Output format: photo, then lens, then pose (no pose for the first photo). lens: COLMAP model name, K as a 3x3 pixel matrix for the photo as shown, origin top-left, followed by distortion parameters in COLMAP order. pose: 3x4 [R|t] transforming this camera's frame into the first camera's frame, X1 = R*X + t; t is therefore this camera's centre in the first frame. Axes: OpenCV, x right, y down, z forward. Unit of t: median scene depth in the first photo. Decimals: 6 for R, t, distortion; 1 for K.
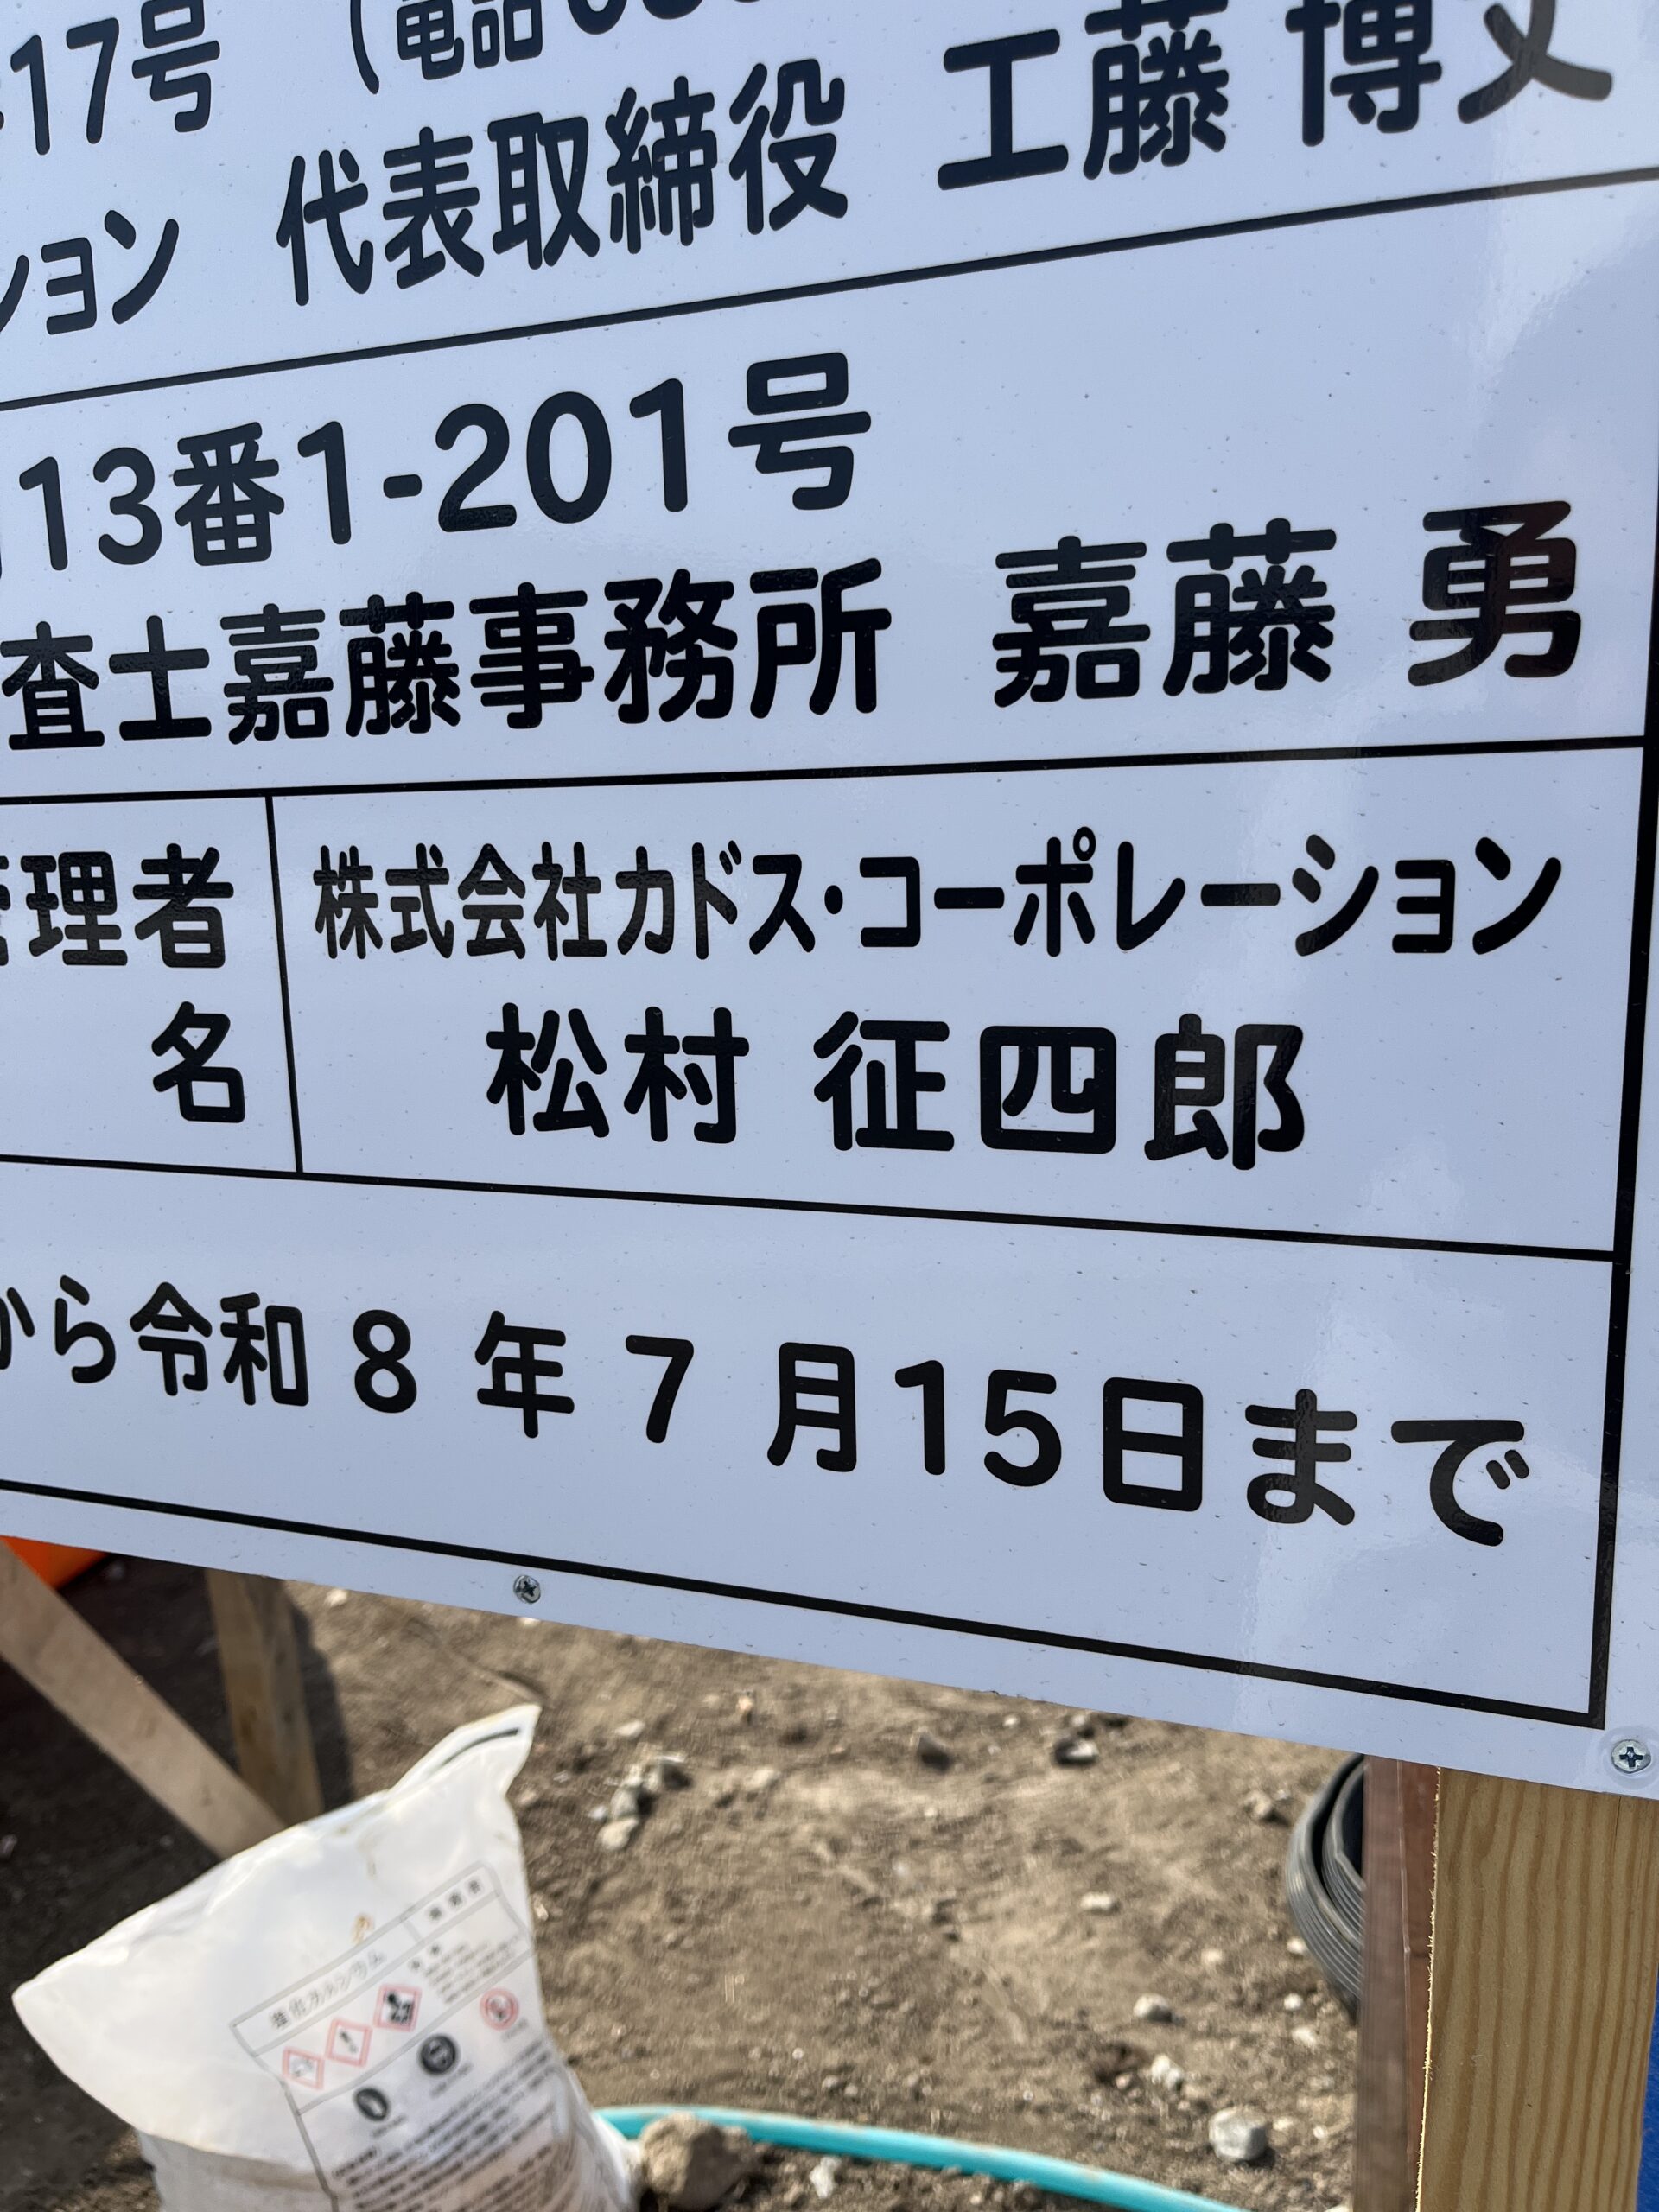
lens RADIAL K [[1650.1, 0, 828.1], [0, 1650.1, 1125.2], [0, 0, 1]] dist [0.045830, -0.067143]
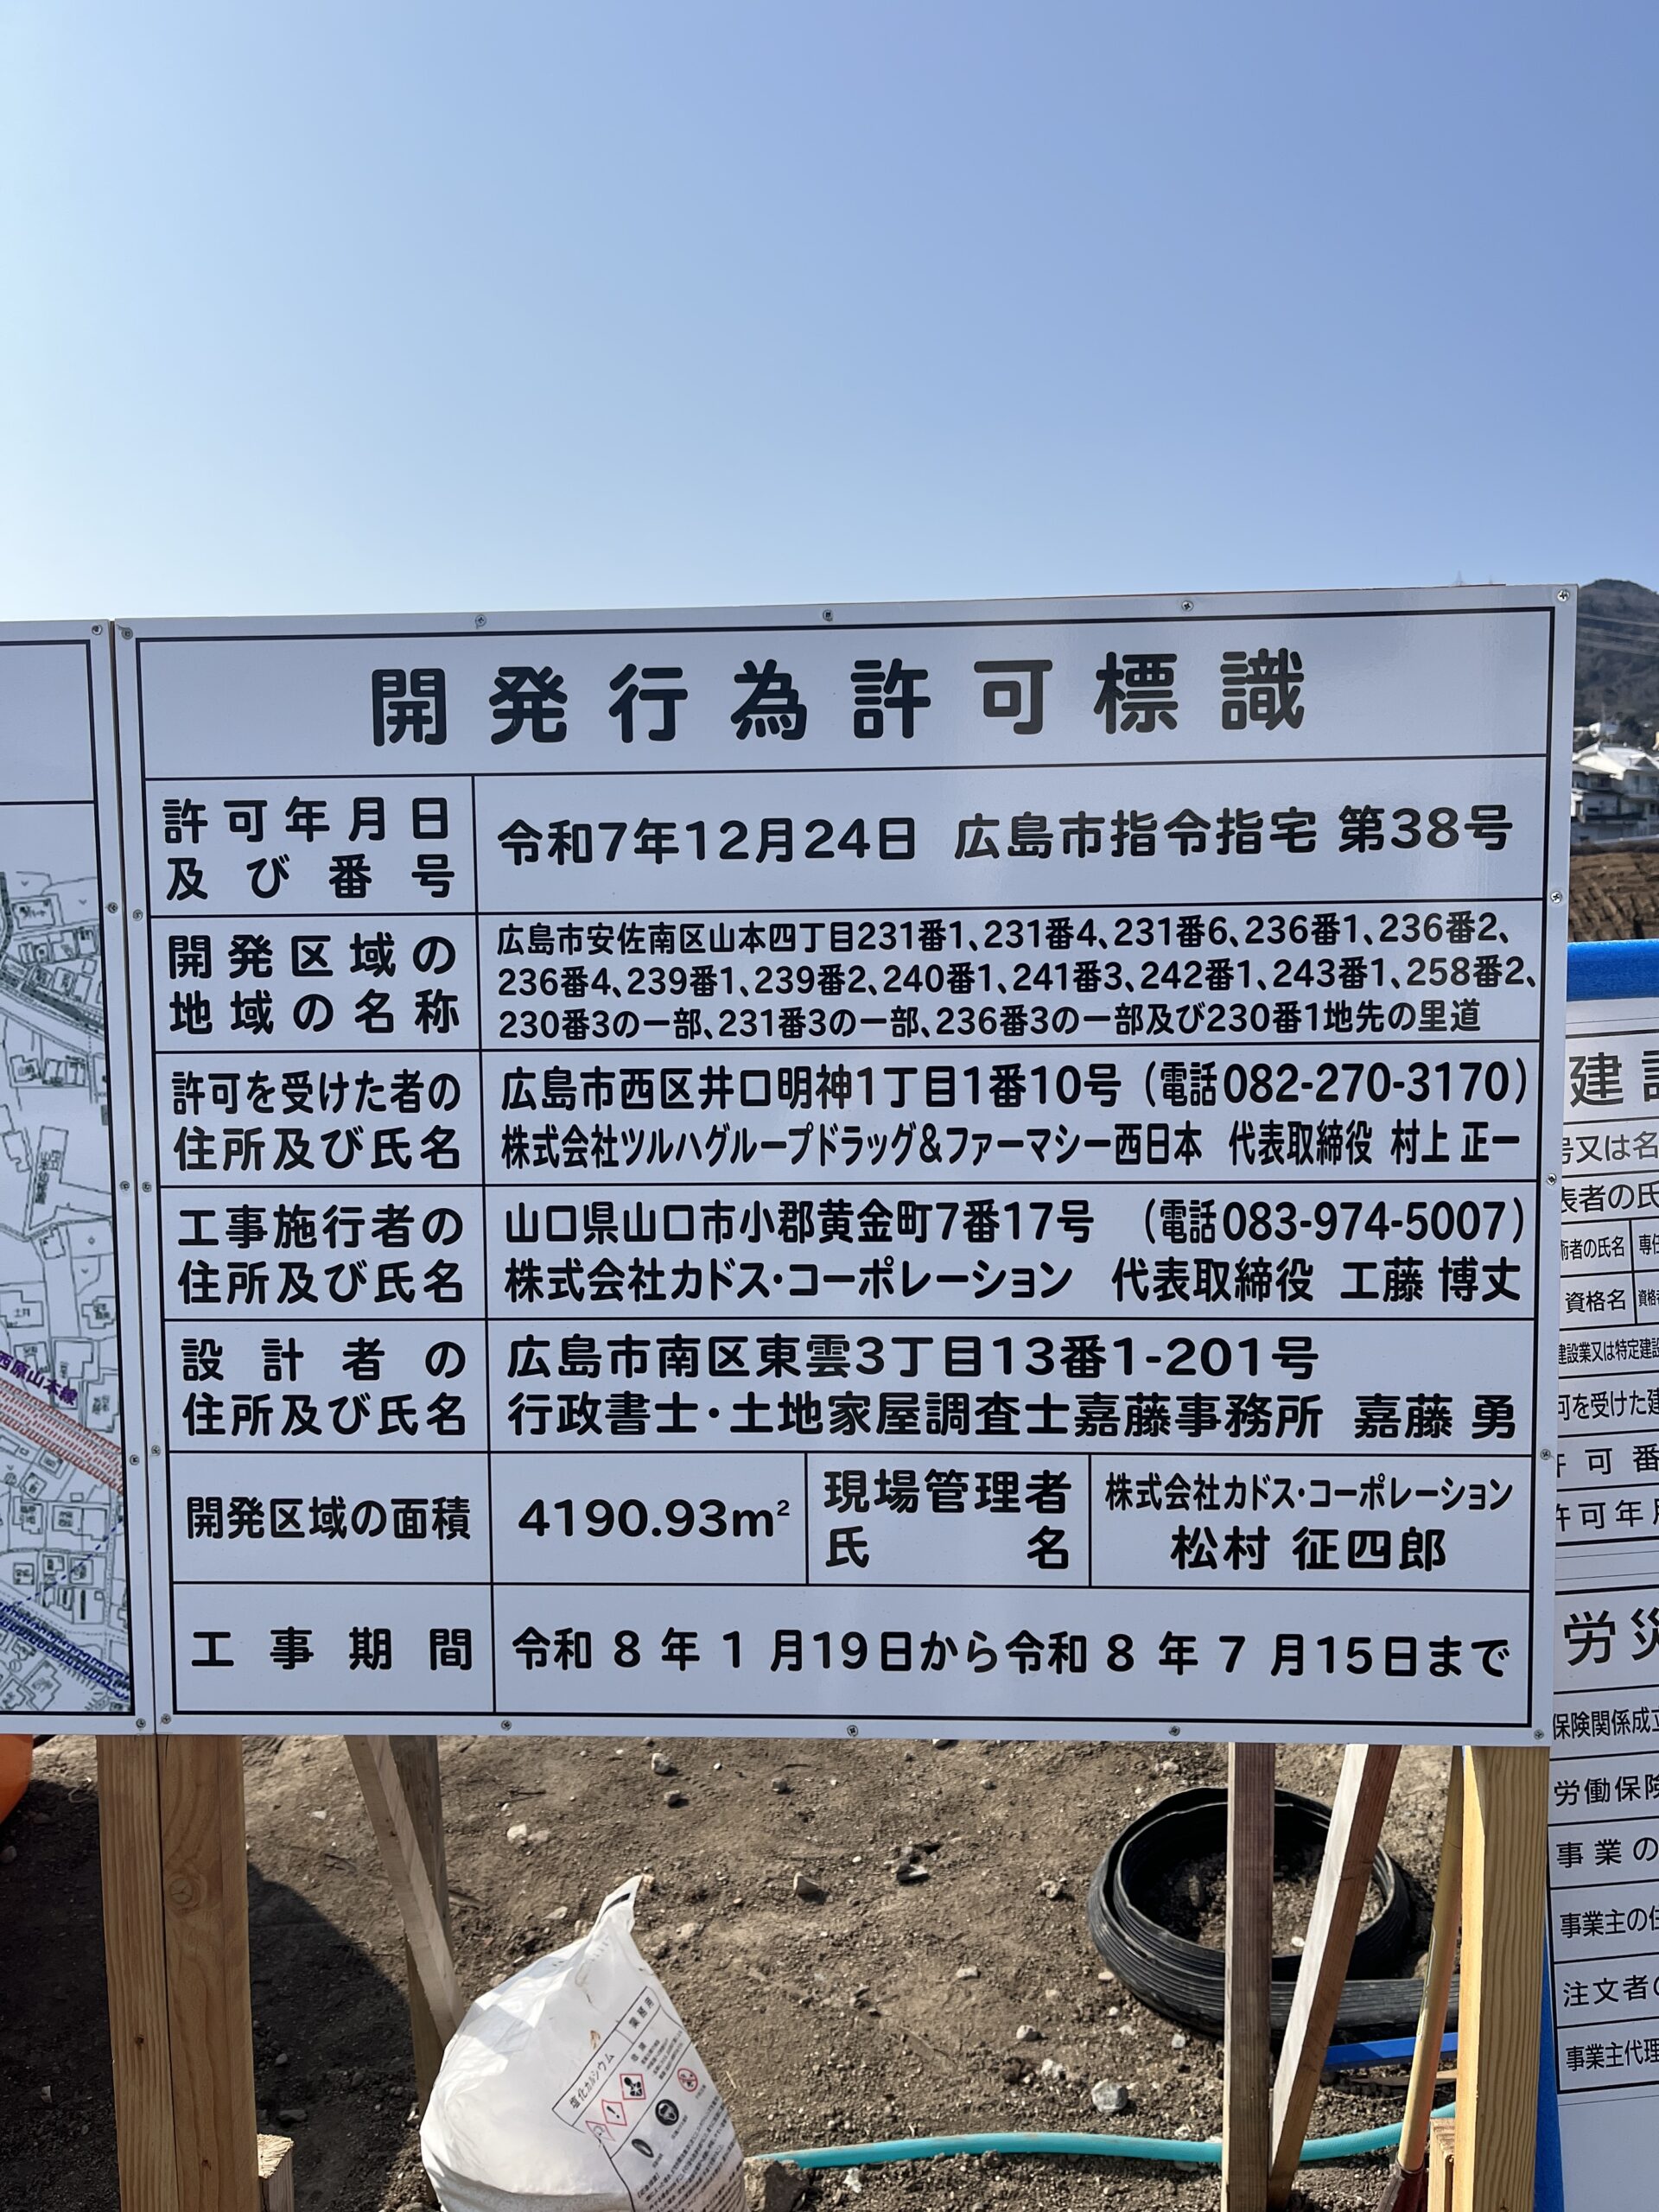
lens RADIAL K [[1650.1, 0, 809.3], [0, 1650.1, 1120.8], [0, 0, 1]] dist [0.045830, -0.067143]
pose [[0.951699, -0.009014, 0.306900, -1.753476], [0.041990, 0.993998, -0.101017, -0.527895], [-0.304147, 0.109025, 0.946366, -1.708286]]
